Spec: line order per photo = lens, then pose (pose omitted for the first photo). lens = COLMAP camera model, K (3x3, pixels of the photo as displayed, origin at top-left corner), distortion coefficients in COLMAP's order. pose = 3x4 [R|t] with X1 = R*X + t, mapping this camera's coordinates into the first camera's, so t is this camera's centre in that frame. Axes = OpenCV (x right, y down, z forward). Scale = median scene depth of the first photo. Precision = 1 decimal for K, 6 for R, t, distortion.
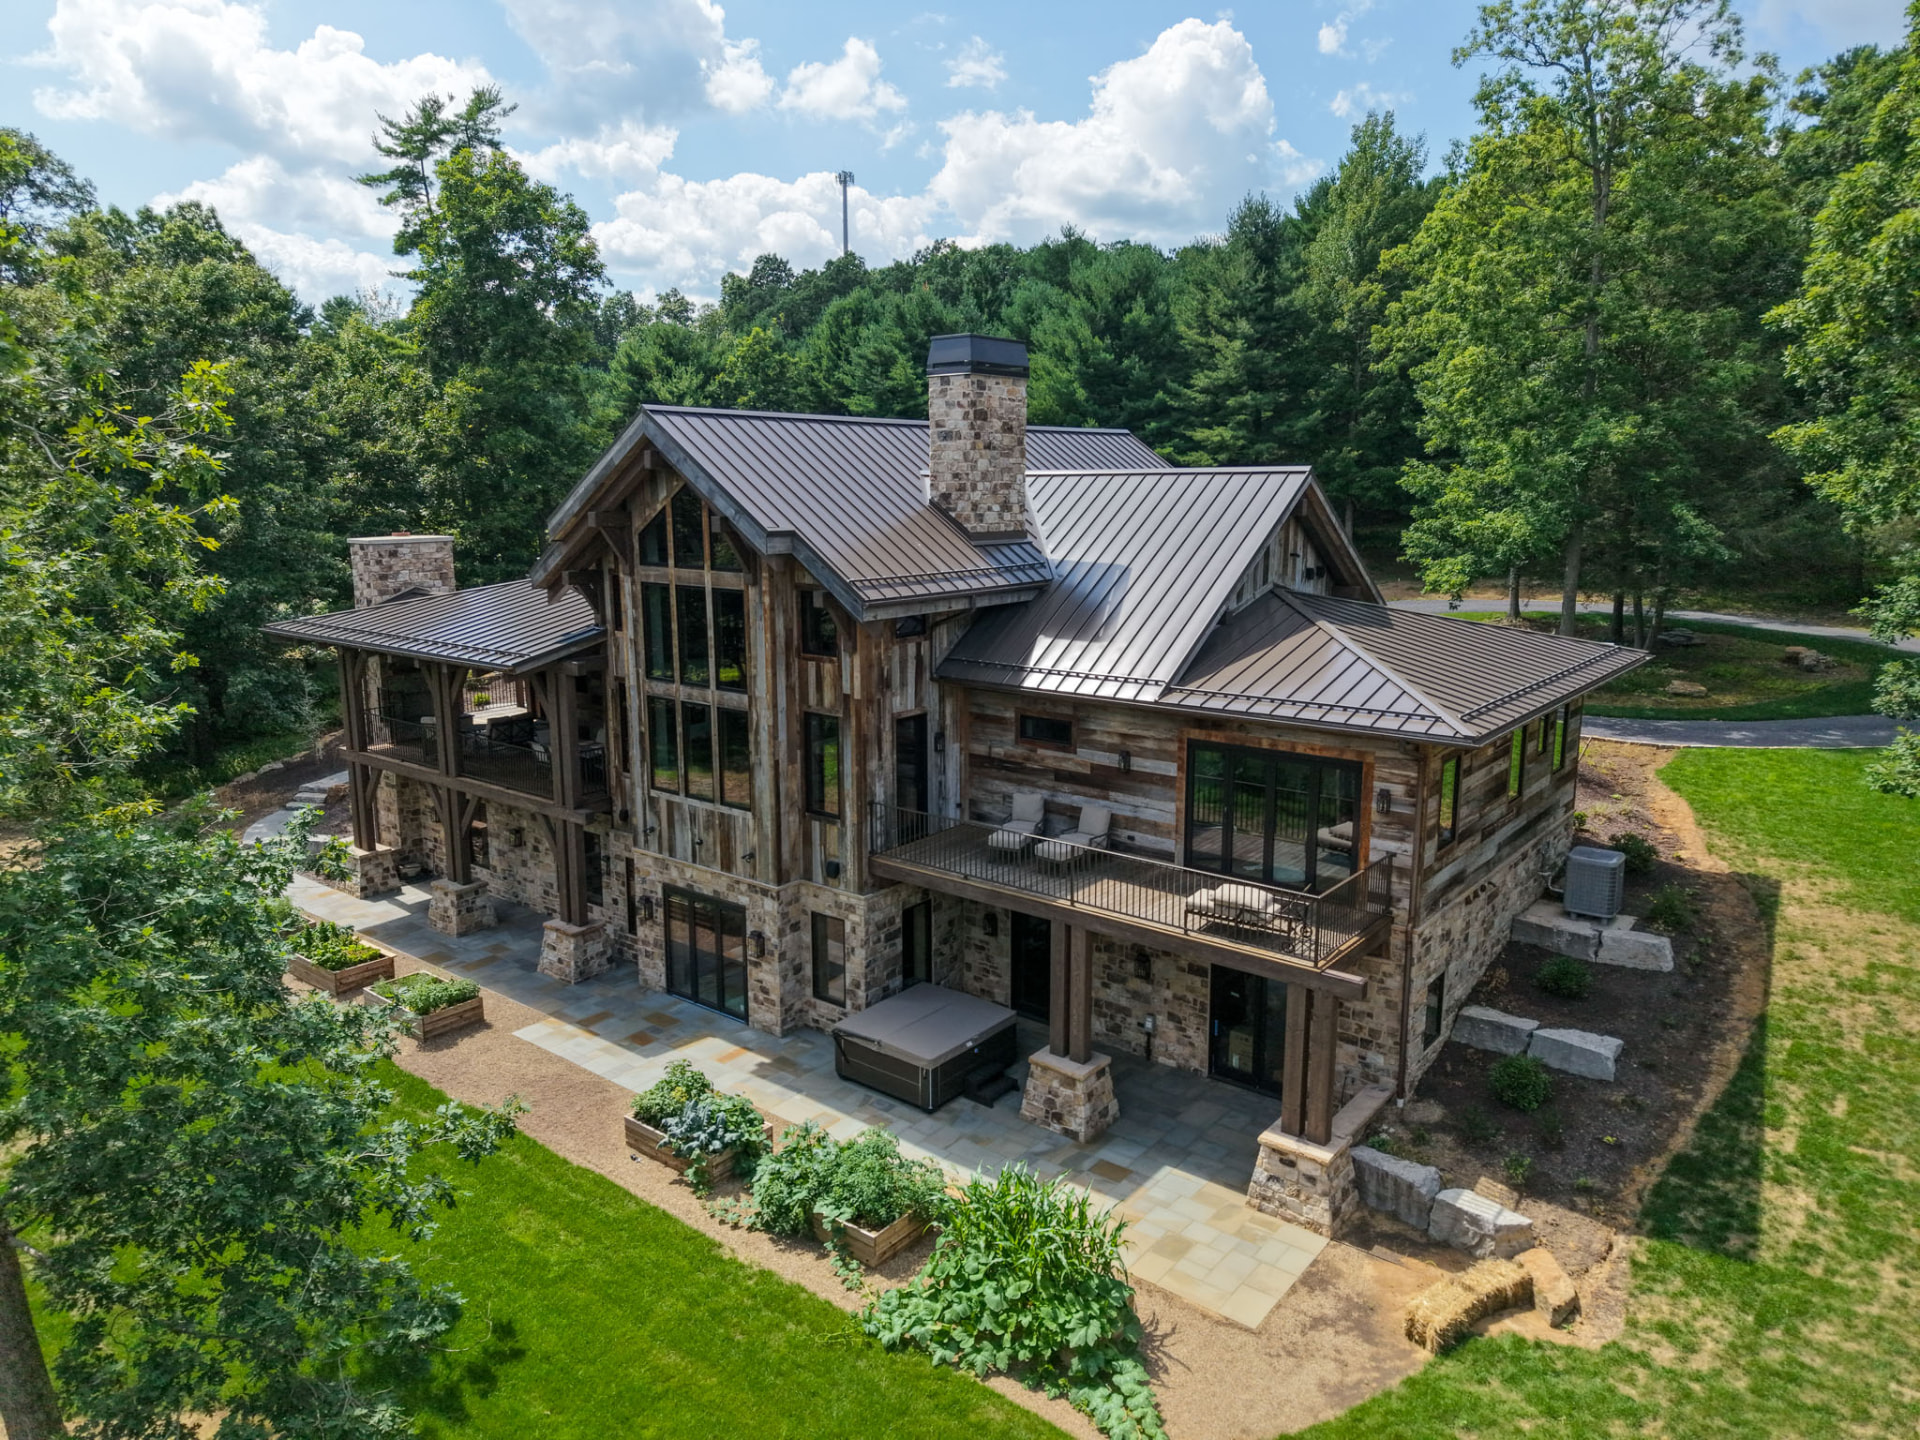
lens RADIAL K [[1283.4, 0, 960.0], [0, 1283.4, 720.0], [0, 0, 1]] dist [0.145859, 0.000370]
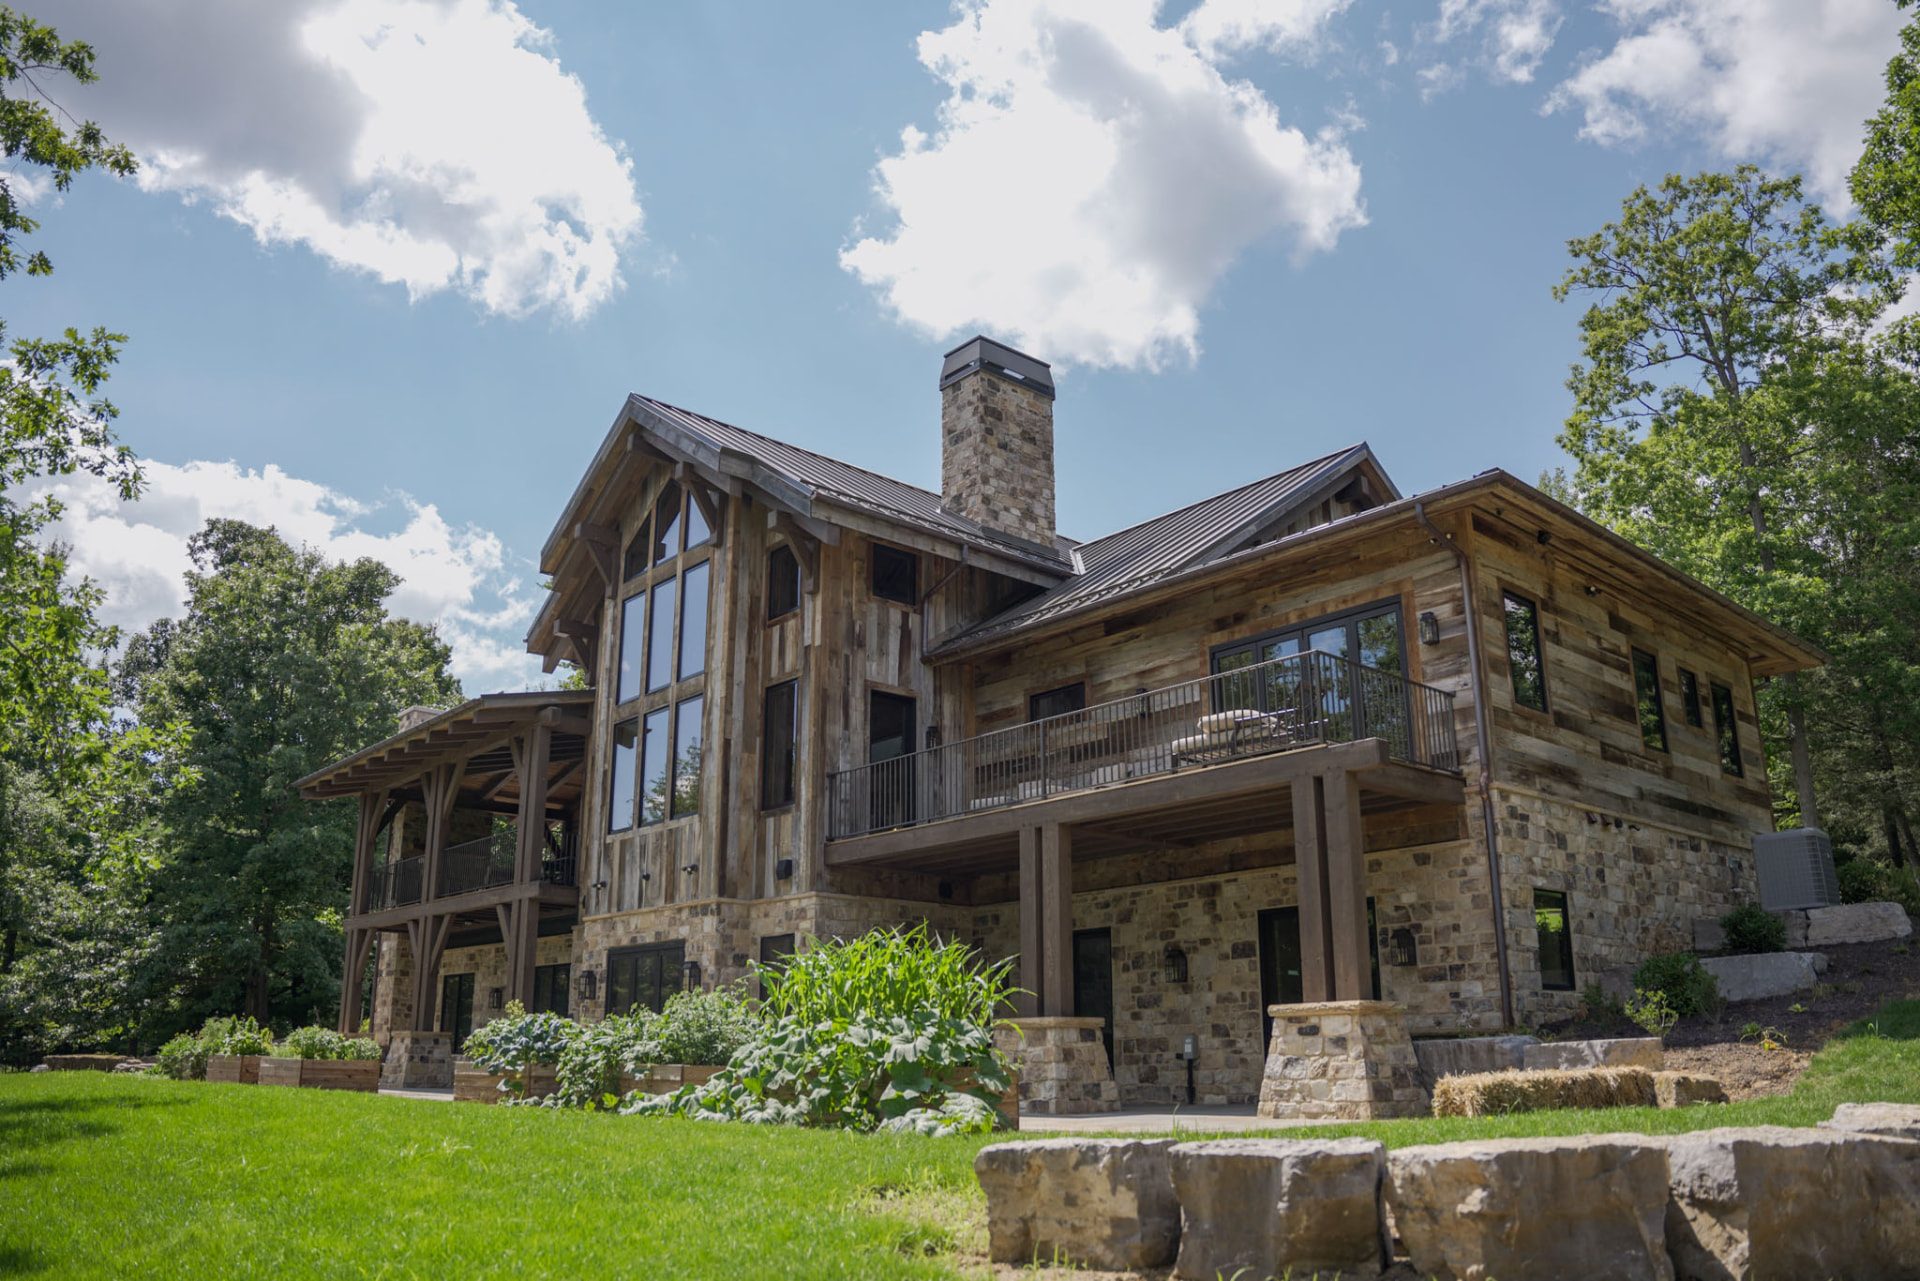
lens RADIAL K [[1437.1, 0, 960.0], [0, 1437.1, 640.5], [0, 0, 1]] dist [-0.144301, 0.006138]
pose [[0.984976, -0.050738, -0.165070, 0.157453], [-0.030673, 0.889267, -0.456359, 0.384280], [0.169946, 0.454566, 0.874350, 0.189312]]
